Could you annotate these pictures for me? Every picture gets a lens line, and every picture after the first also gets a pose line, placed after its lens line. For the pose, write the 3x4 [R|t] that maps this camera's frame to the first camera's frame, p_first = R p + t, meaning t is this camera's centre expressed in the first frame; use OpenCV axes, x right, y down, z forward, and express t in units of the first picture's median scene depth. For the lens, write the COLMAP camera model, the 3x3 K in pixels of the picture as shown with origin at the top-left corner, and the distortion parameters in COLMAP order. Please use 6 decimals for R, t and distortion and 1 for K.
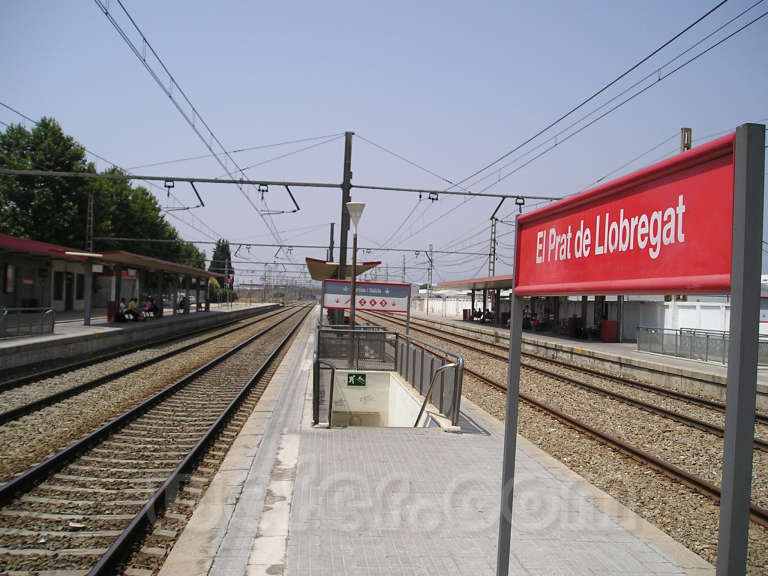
lens RADIAL K [[792.3, 0, 399.0], [0, 792.3, 287.5], [0, 0, 1]] dist [-0.140325, 0.096713]
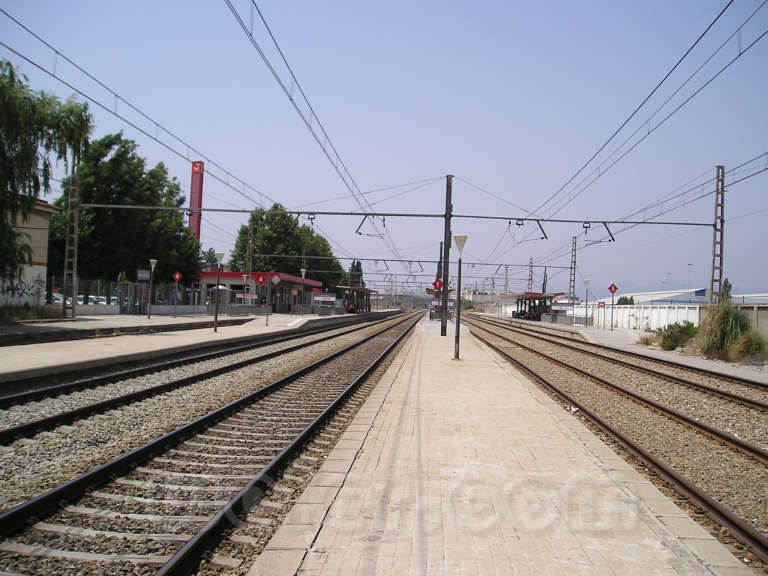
lens RADIAL K [[792.3, 0, 399.0], [0, 792.3, 287.5], [0, 0, 1]] dist [-0.140325, 0.096713]
pose [[0.990048, -0.000468, -0.140732, 0.094333], [-0.001119, 0.999937, -0.011202, -0.005704], [0.140729, 0.011248, 0.989984, -0.932790]]
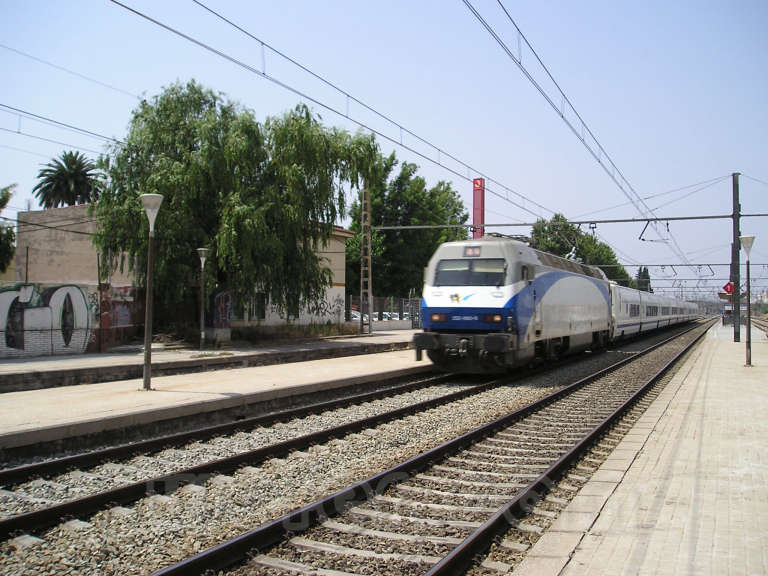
lens RADIAL K [[792.3, 0, 399.0], [0, 792.3, 287.5], [0, 0, 1]] dist [-0.140325, 0.096713]
pose [[0.877234, -0.043250, -0.478110, 0.098911], [0.032403, 0.998997, -0.030918, -0.005666], [0.478967, 0.011630, 0.877756, -0.943467]]
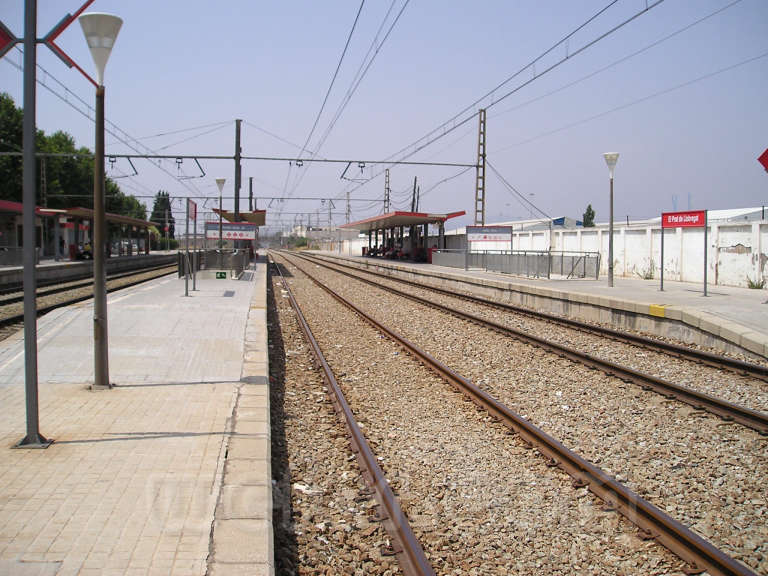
lens RADIAL K [[792.3, 0, 399.0], [0, 792.3, 287.5], [0, 0, 1]] dist [-0.140325, 0.096713]
pose [[0.997458, -0.028887, 0.065139, 0.068010], [0.024311, 0.997252, 0.069977, 0.007319], [-0.066982, -0.068215, 0.995420, -0.244059]]
